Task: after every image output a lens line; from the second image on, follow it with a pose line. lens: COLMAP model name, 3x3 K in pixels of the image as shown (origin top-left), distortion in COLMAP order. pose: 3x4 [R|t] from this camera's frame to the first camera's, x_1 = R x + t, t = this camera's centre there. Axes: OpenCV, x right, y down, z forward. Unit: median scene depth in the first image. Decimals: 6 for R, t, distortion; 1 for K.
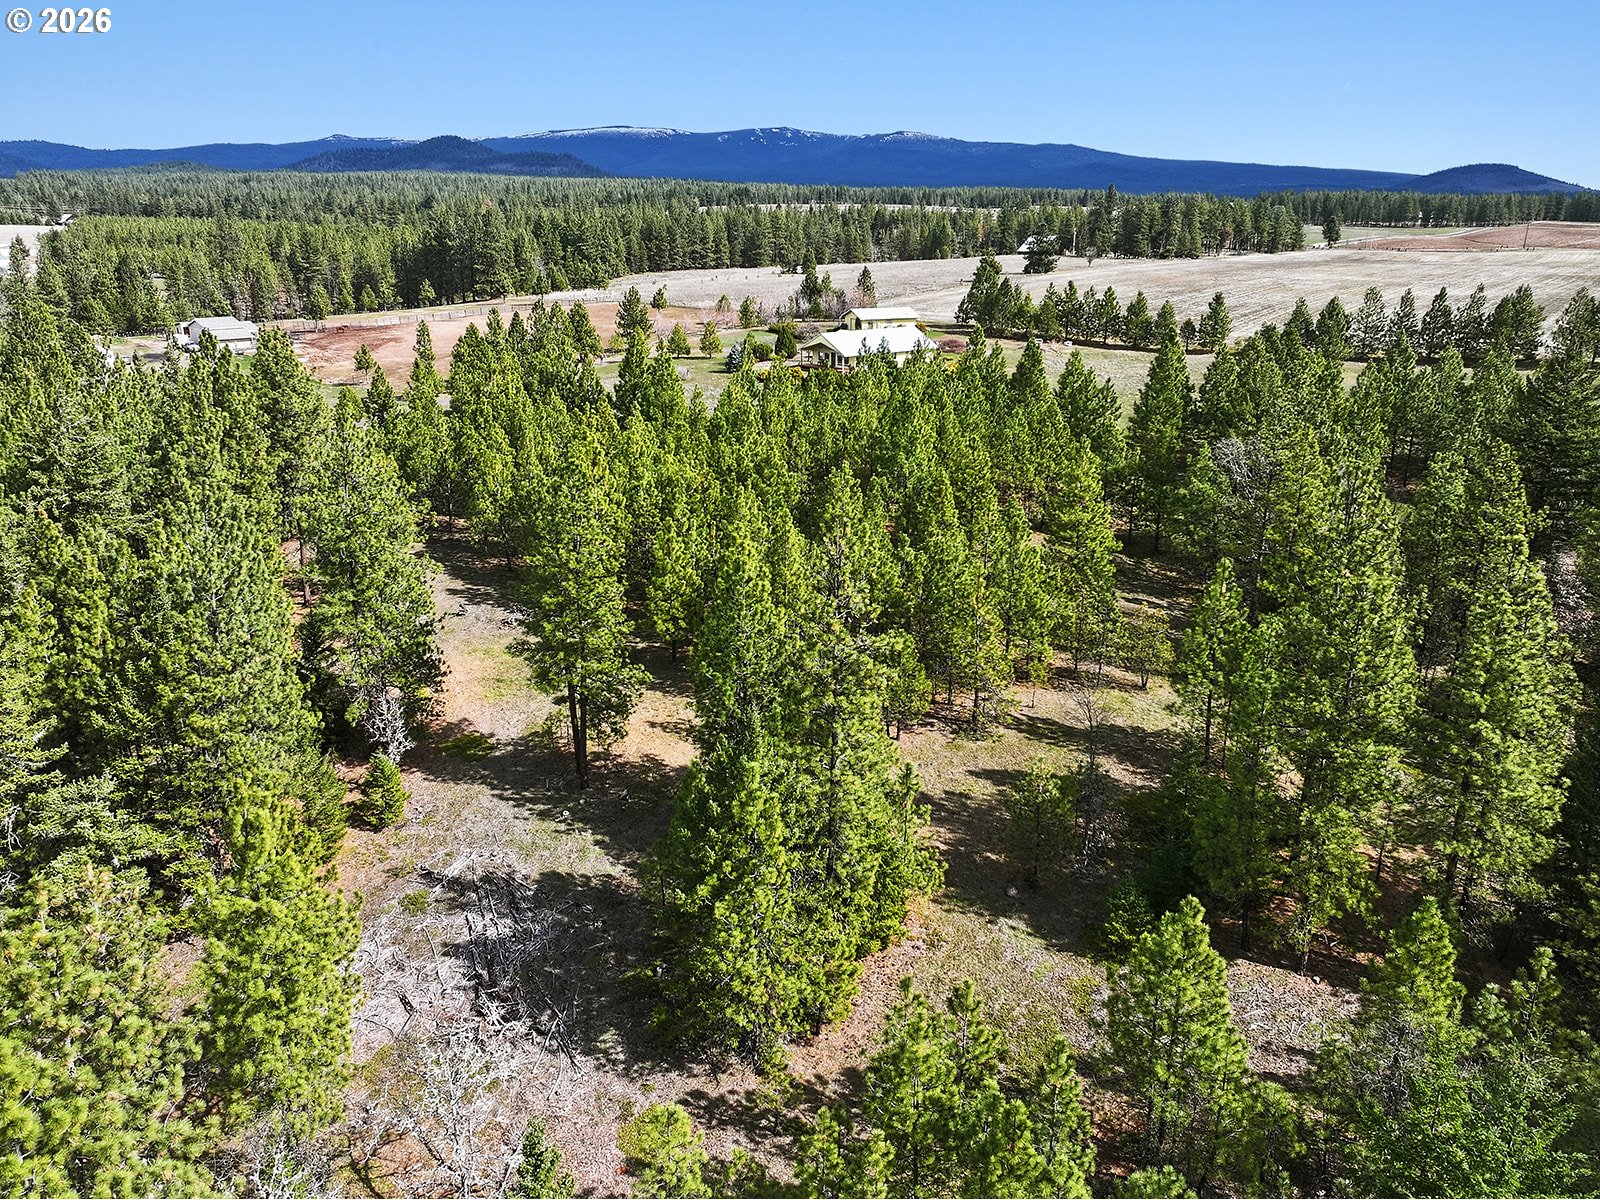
lens RADIAL K [[1155.6, 0, 807.5], [0, 1155.6, 599.3], [0, 0, 1]] dist [0.000824, 0.005195]
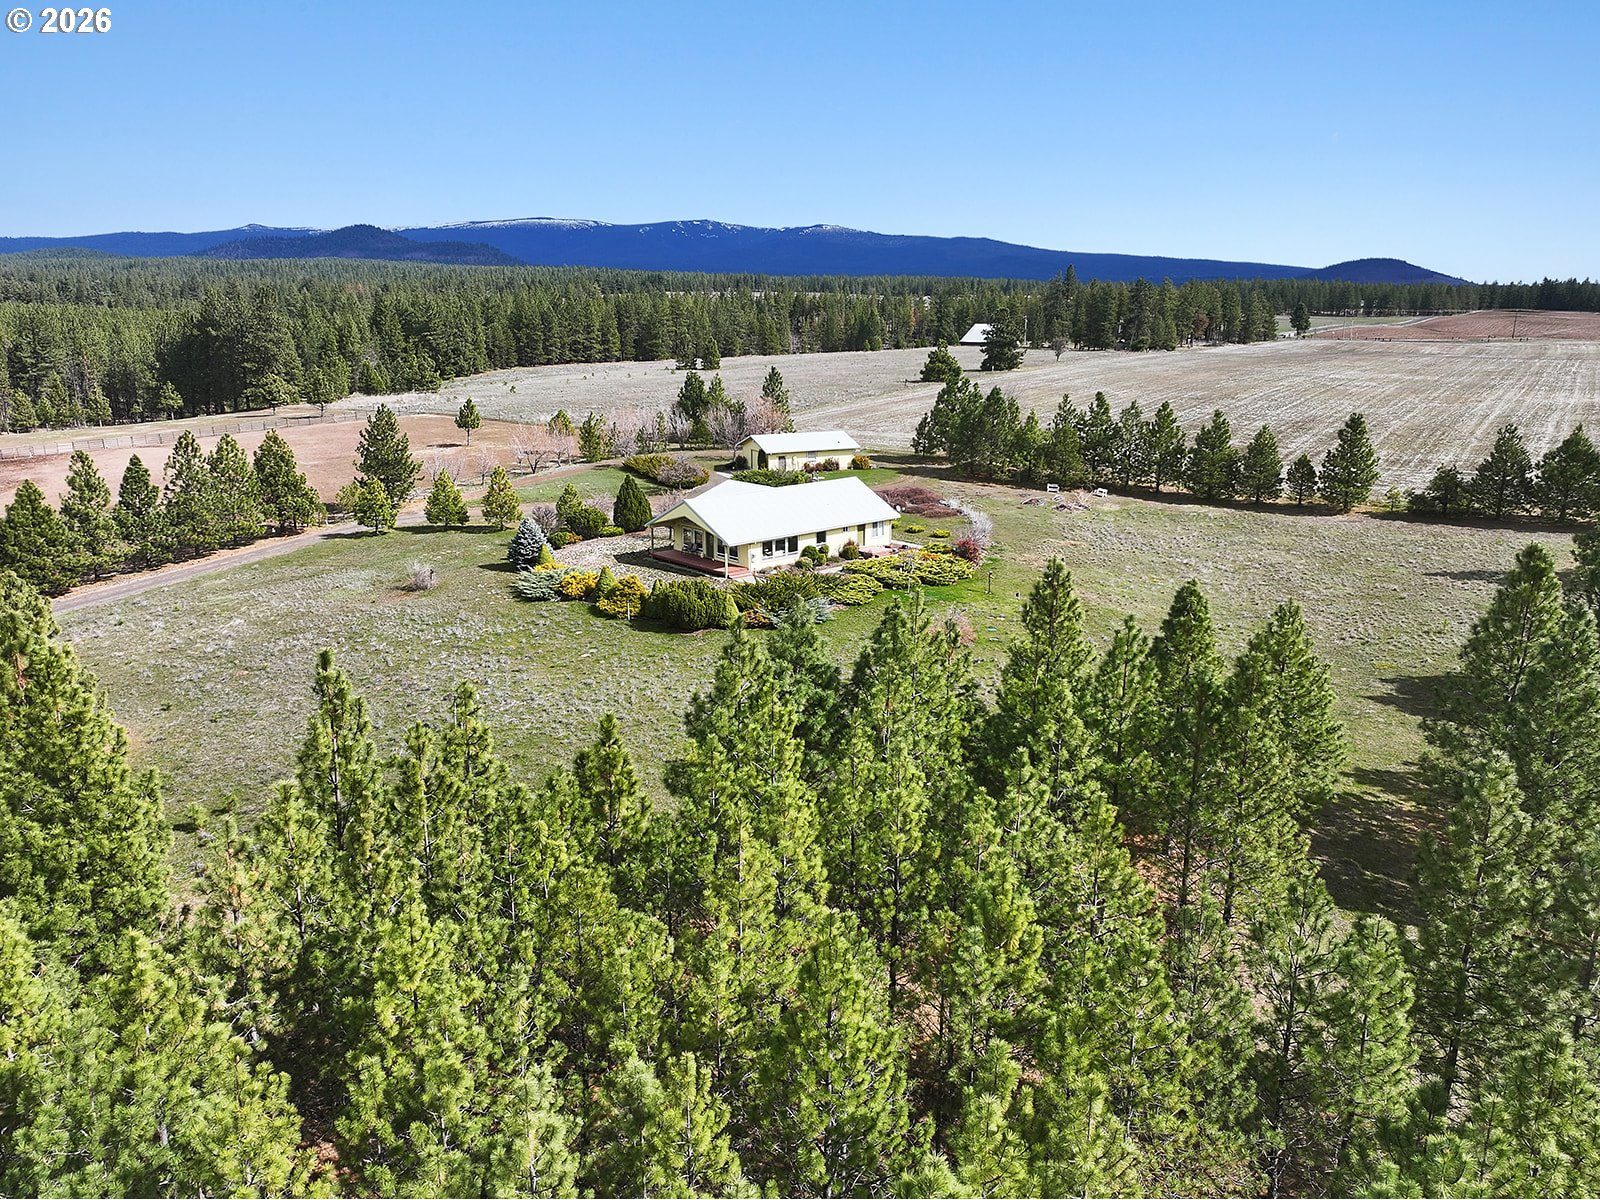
lens RADIAL K [[1155.6, 0, 807.5], [0, 1155.6, 599.3], [0, 0, 1]] dist [0.000824, 0.005195]
pose [[0.997868, -0.014433, 0.063649, 0.024992], [0.018933, 0.997320, -0.070675, -0.108324], [-0.062458, 0.071729, 0.995467, 0.348901]]
